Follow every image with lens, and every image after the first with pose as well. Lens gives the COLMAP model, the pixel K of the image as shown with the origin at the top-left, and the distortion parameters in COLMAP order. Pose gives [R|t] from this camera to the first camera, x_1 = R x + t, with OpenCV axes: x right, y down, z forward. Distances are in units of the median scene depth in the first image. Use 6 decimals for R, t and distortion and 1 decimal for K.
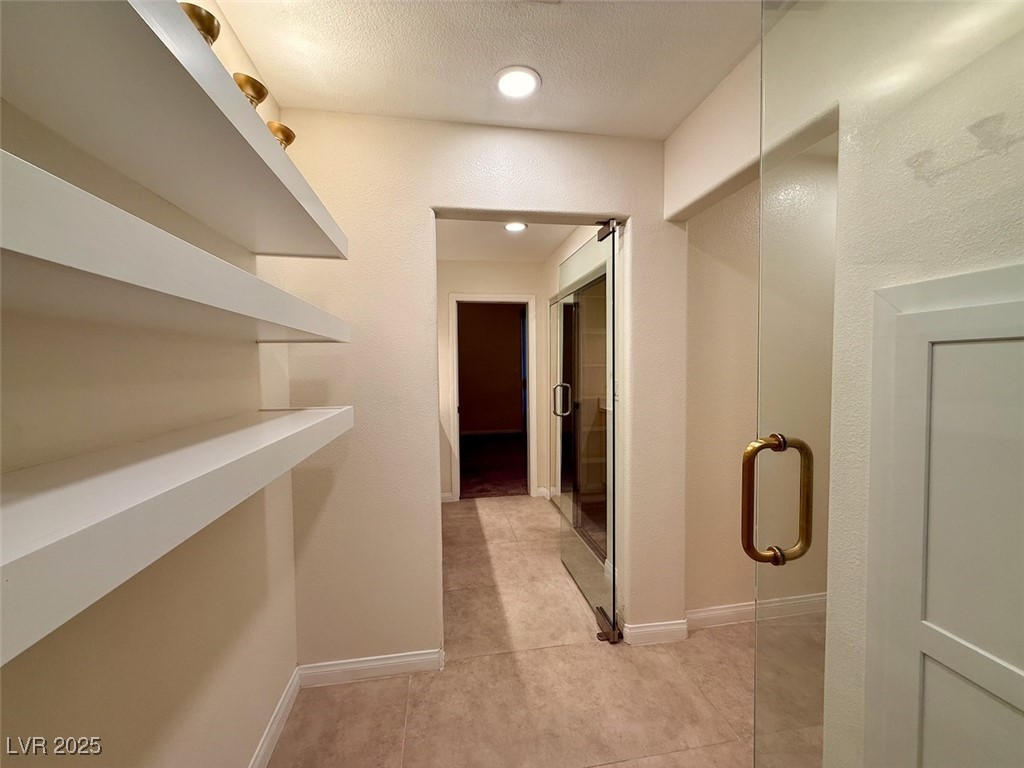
lens RADIAL K [[411.1, 0, 510.6], [0, 411.1, 383.5], [0, 0, 1]] dist [0.002172, -0.000323]
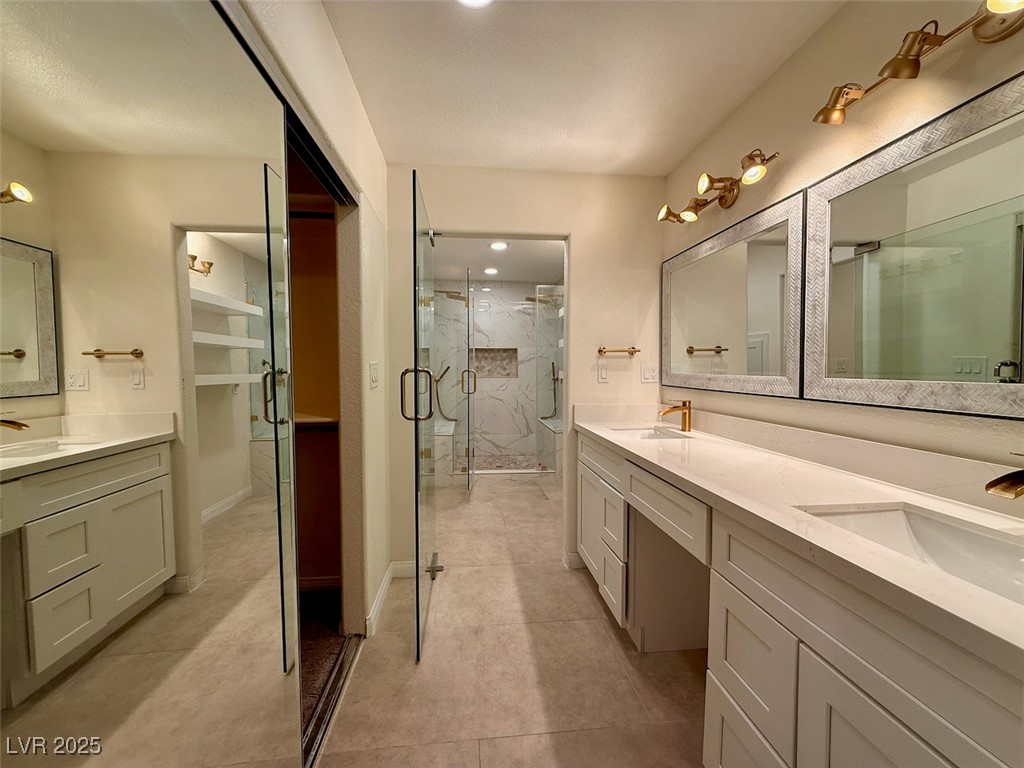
lens RADIAL K [[411.1, 0, 510.6], [0, 411.1, 383.5], [0, 0, 1]] dist [0.002172, -0.000323]
pose [[-0.998006, 0.010359, 0.062262, -0.060331], [0.014946, 0.997171, 0.073668, -0.023203], [-0.061322, 0.074452, -0.995337, 1.816558]]
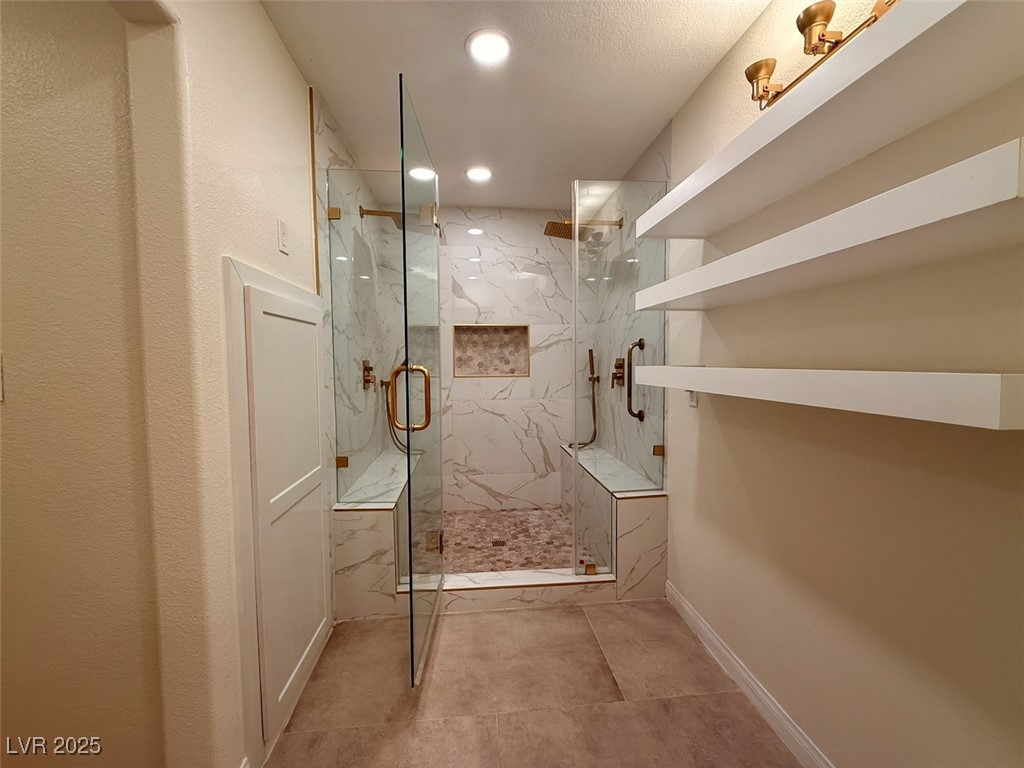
lens RADIAL K [[411.1, 0, 510.6], [0, 411.1, 383.5], [0, 0, 1]] dist [0.002172, -0.000323]
pose [[-0.997648, 0.016129, 0.066626, 0.014226], [0.022380, 0.995304, 0.094175, 0.009181], [-0.064794, 0.095445, -0.993324, 0.856187]]
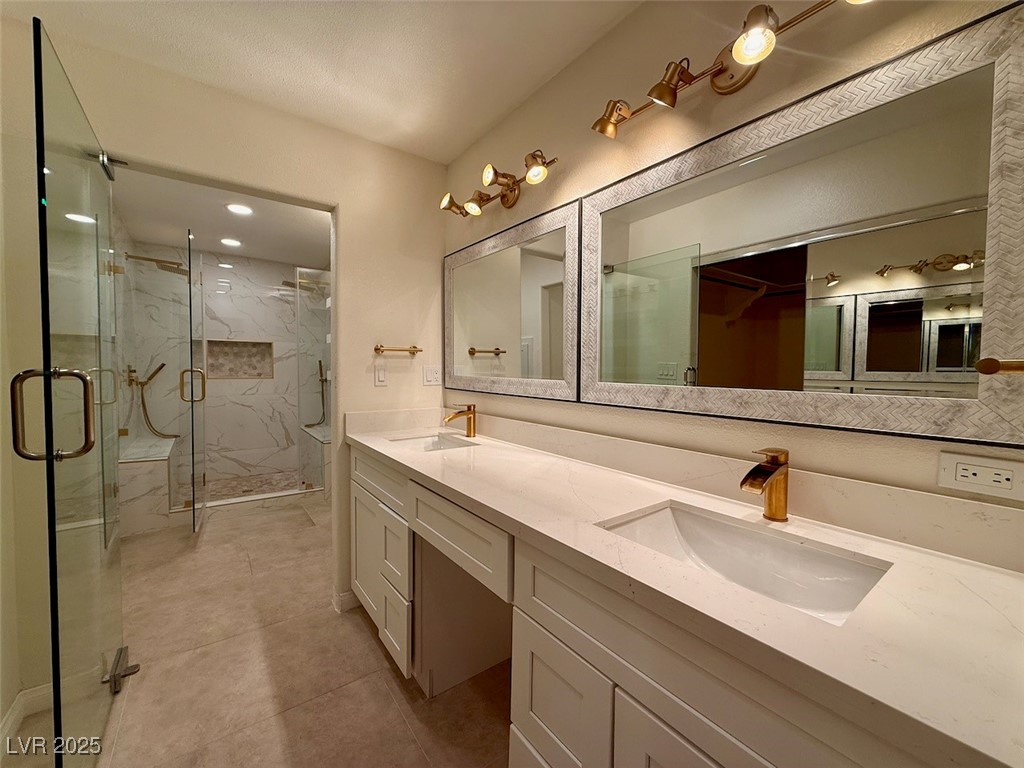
lens RADIAL K [[411.1, 0, 510.6], [0, 411.1, 383.5], [0, 0, 1]] dist [0.002172, -0.000323]
pose [[-0.891935, 0.020794, -0.451685, -0.076260], [-0.015497, 0.996949, 0.076496, -0.024183], [0.451898, 0.075229, -0.888892, 1.693441]]
